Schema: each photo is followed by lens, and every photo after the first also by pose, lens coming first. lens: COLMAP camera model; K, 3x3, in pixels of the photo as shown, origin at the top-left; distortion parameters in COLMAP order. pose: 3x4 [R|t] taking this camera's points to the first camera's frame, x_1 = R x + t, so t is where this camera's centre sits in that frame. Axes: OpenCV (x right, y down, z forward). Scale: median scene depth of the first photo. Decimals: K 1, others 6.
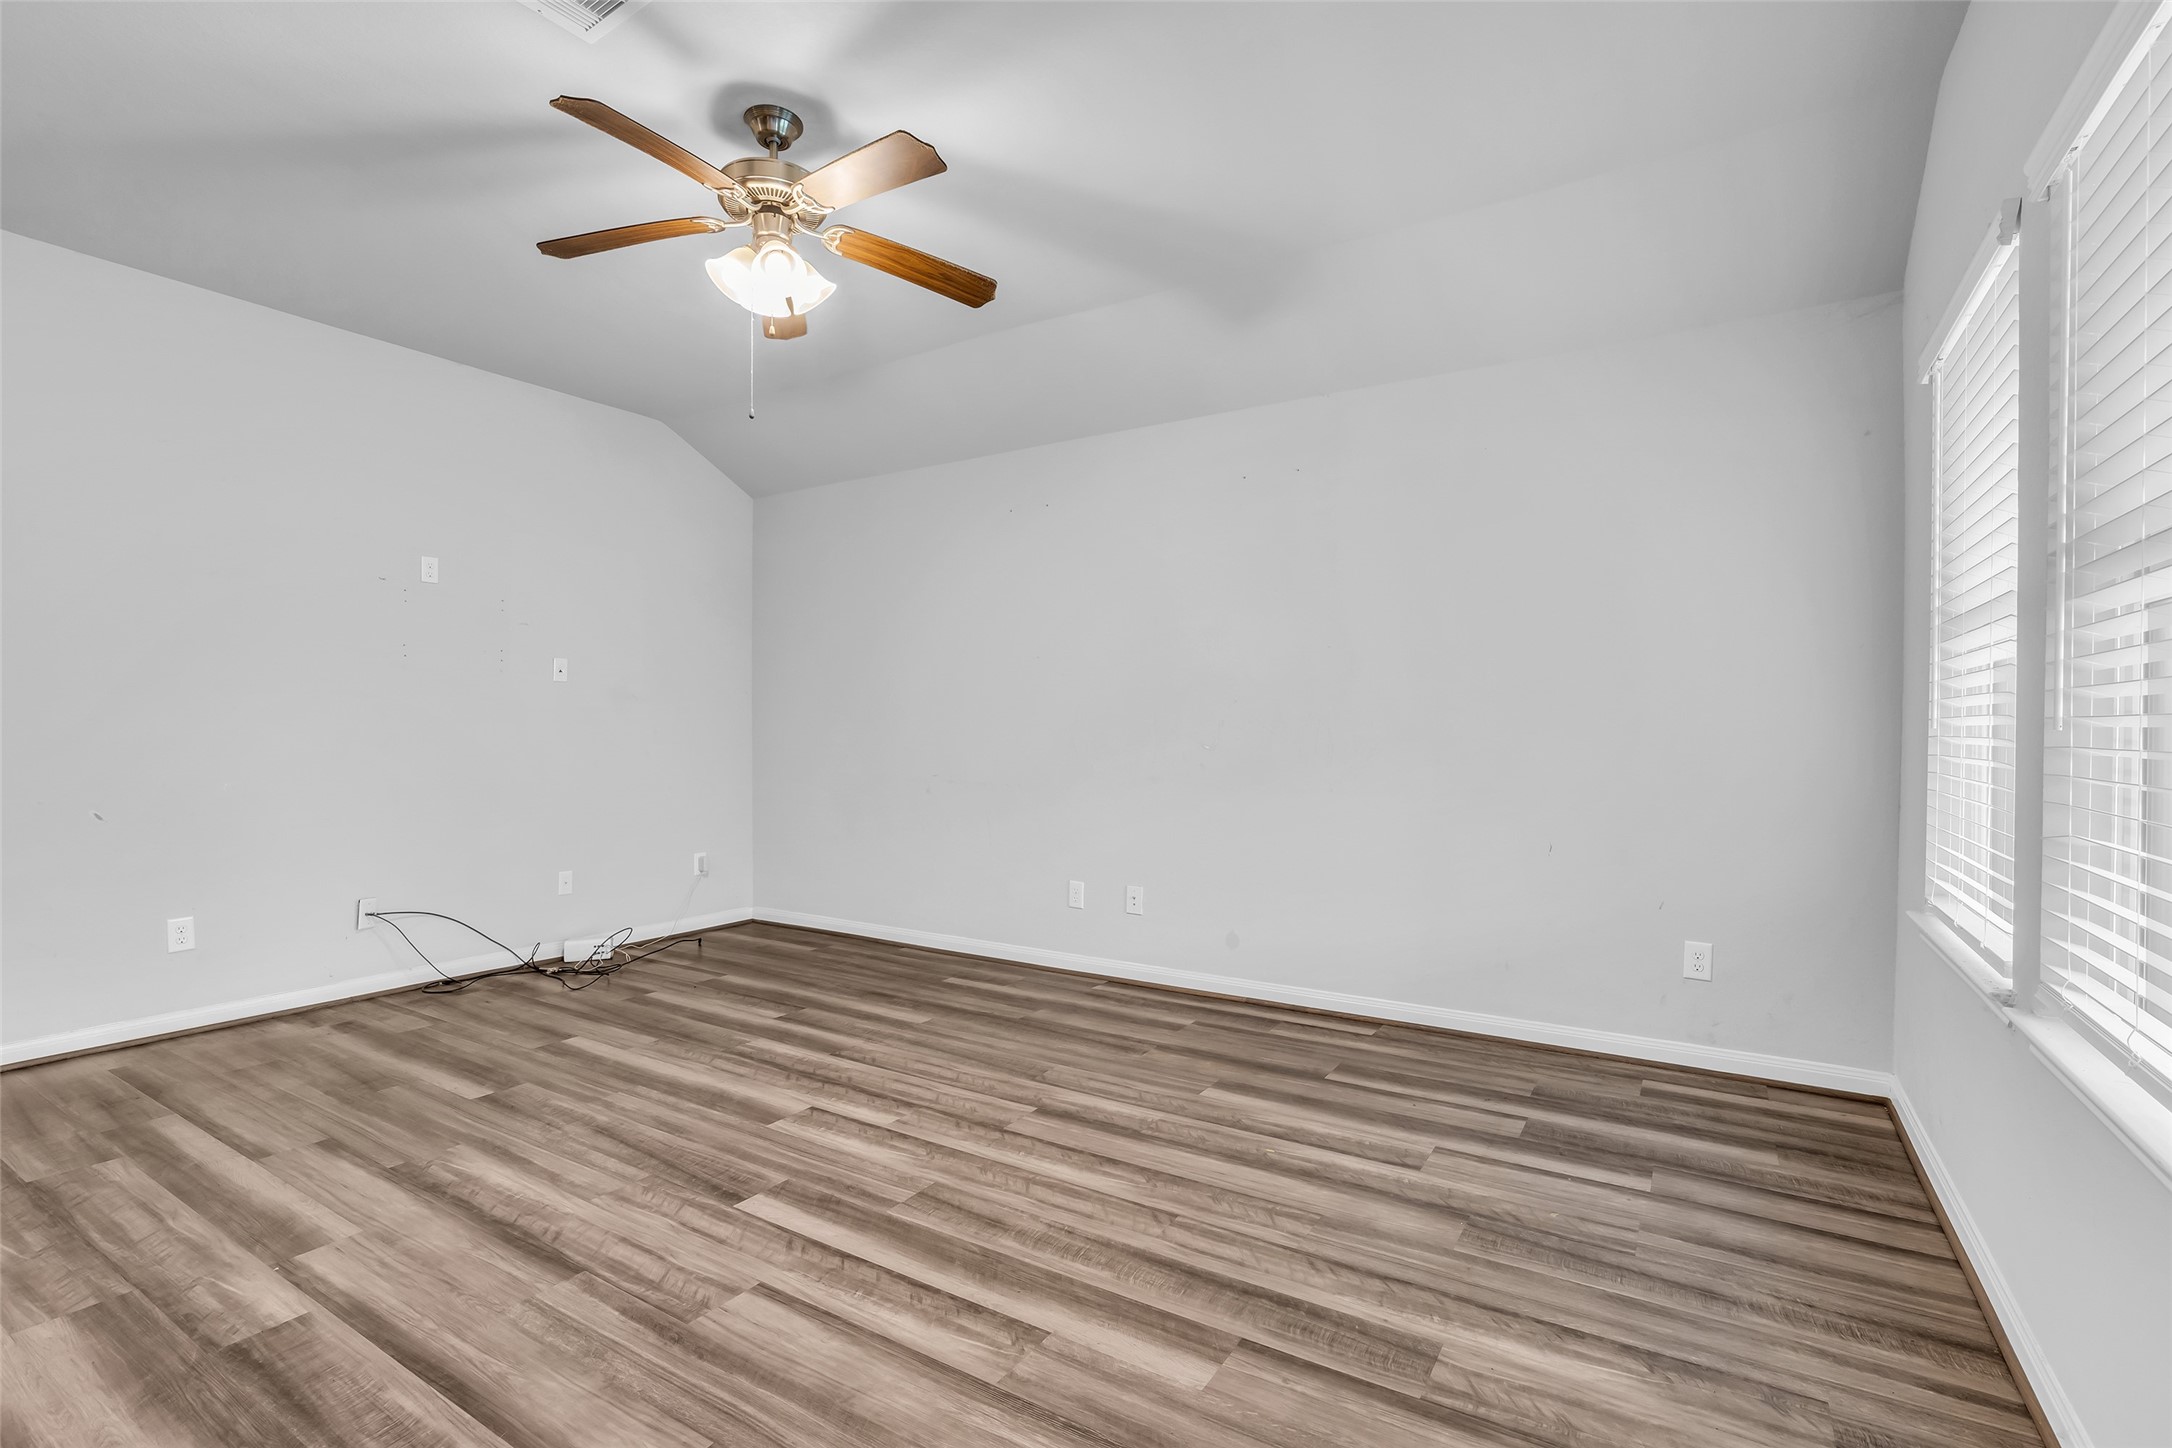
lens RADIAL K [[998.2, 0, 1073.3], [0, 998.2, 732.0], [0, 0, 1]] dist [-0.018961, 0.005244]
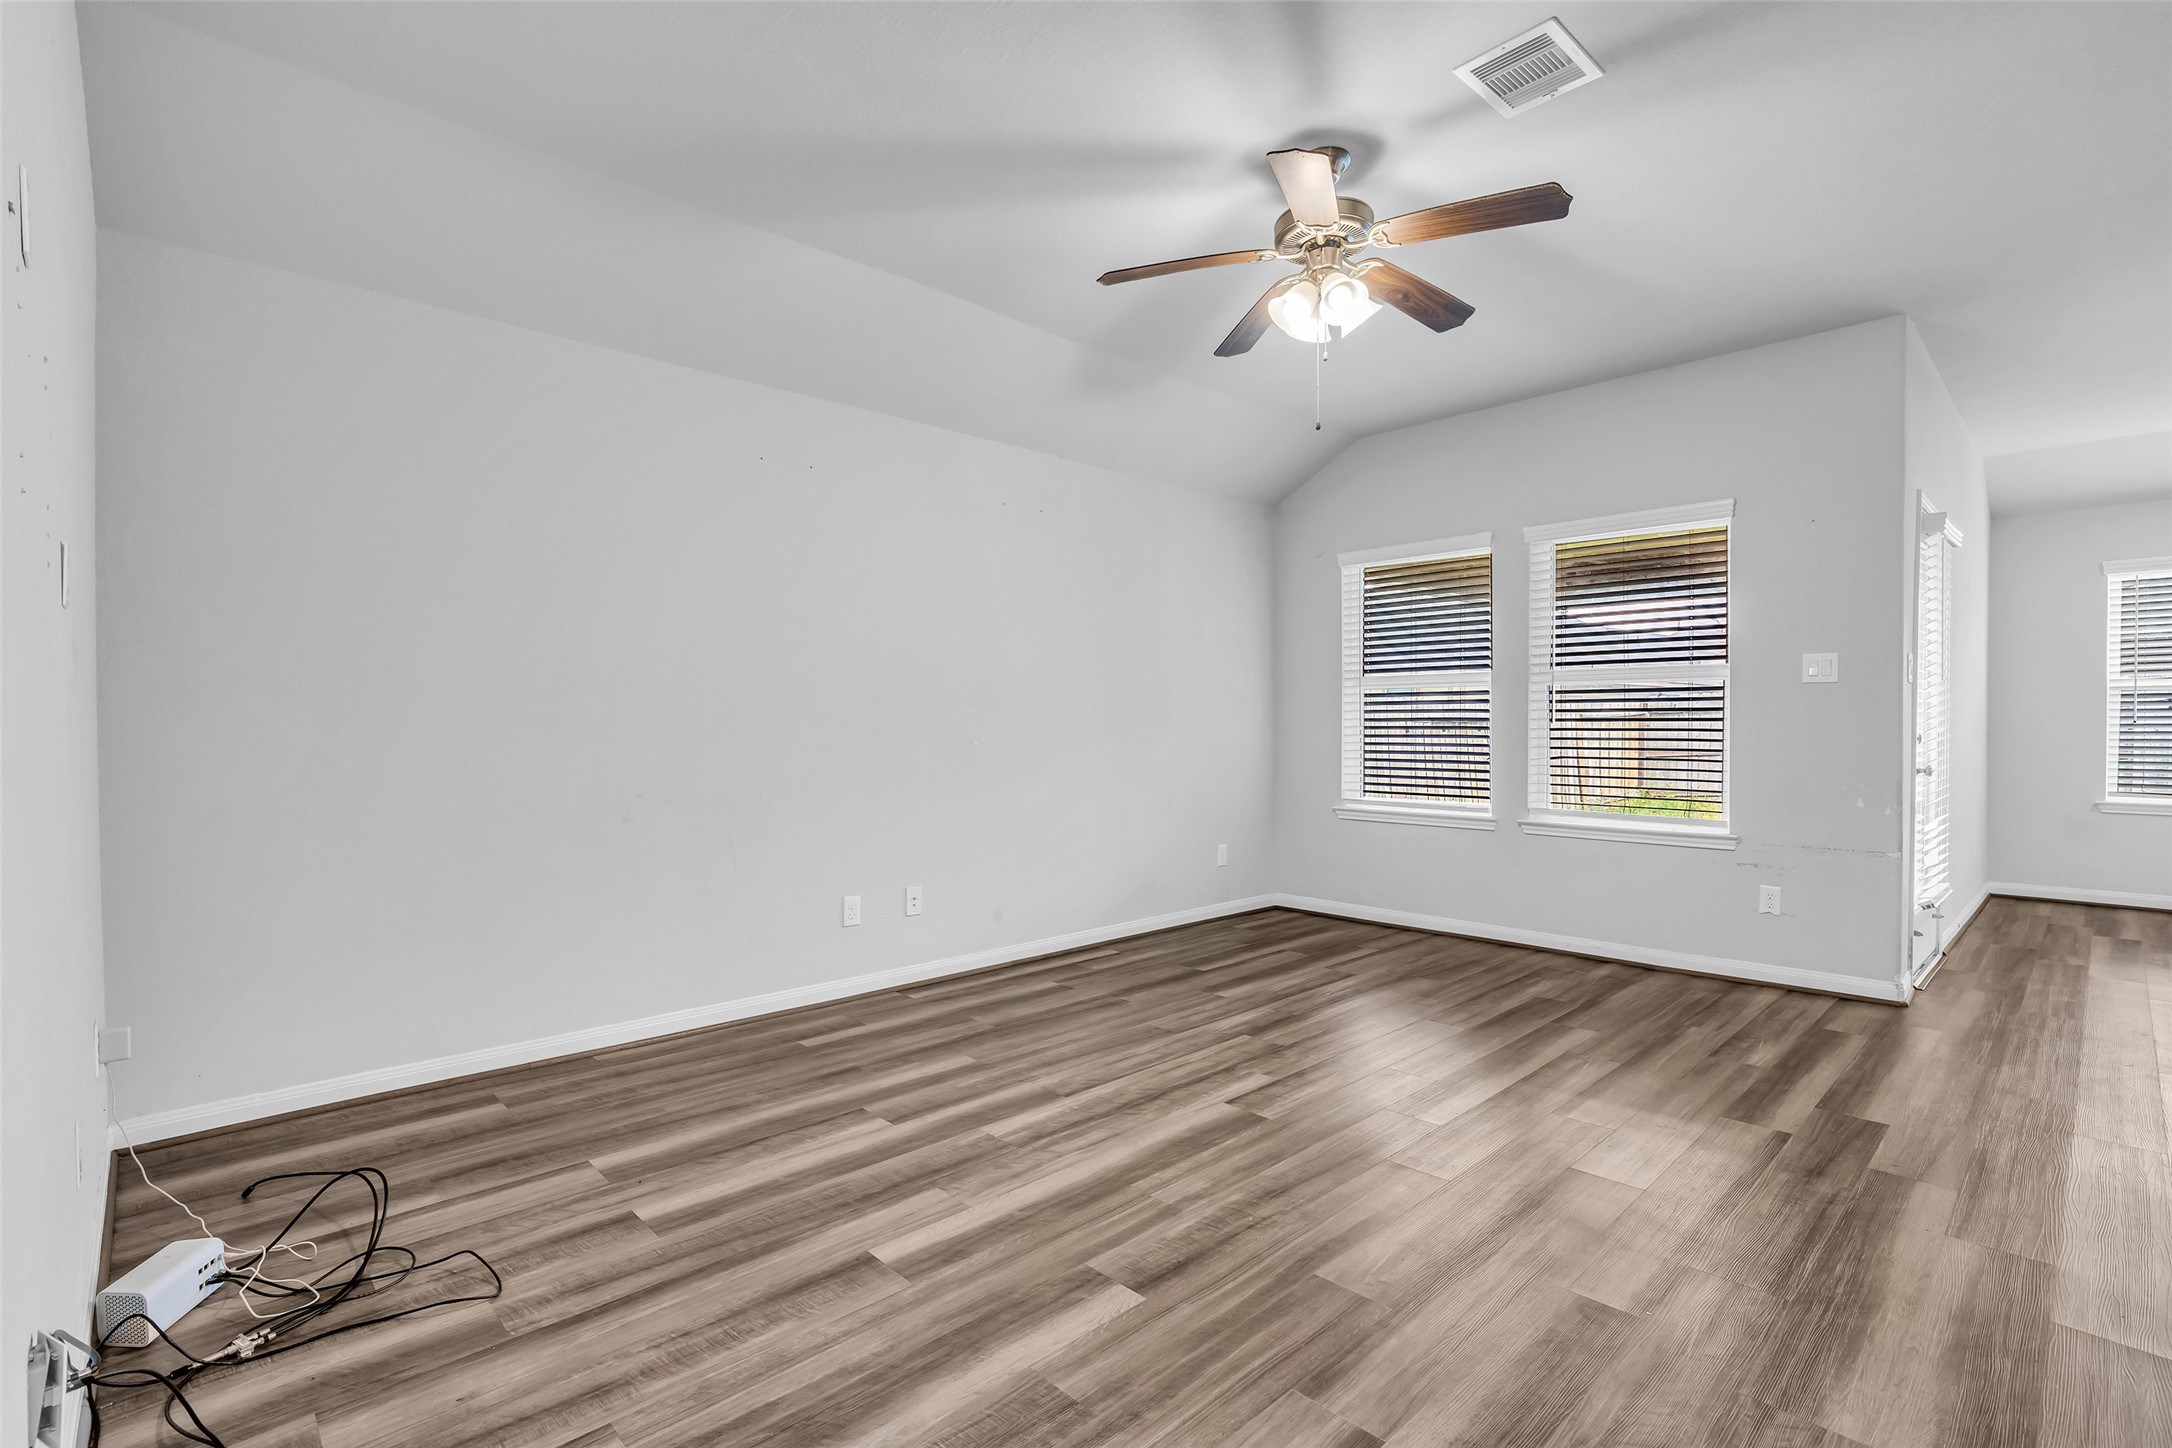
lens RADIAL K [[998.2, 0, 1088.7], [0, 998.2, 728.4], [0, 0, 1]] dist [-0.018961, 0.005244]
pose [[0.236226, -0.006131, 0.971679, -1.204747], [0.008569, 0.999954, 0.004226, -0.005186], [-0.971660, 0.007328, 0.236268, 0.849495]]
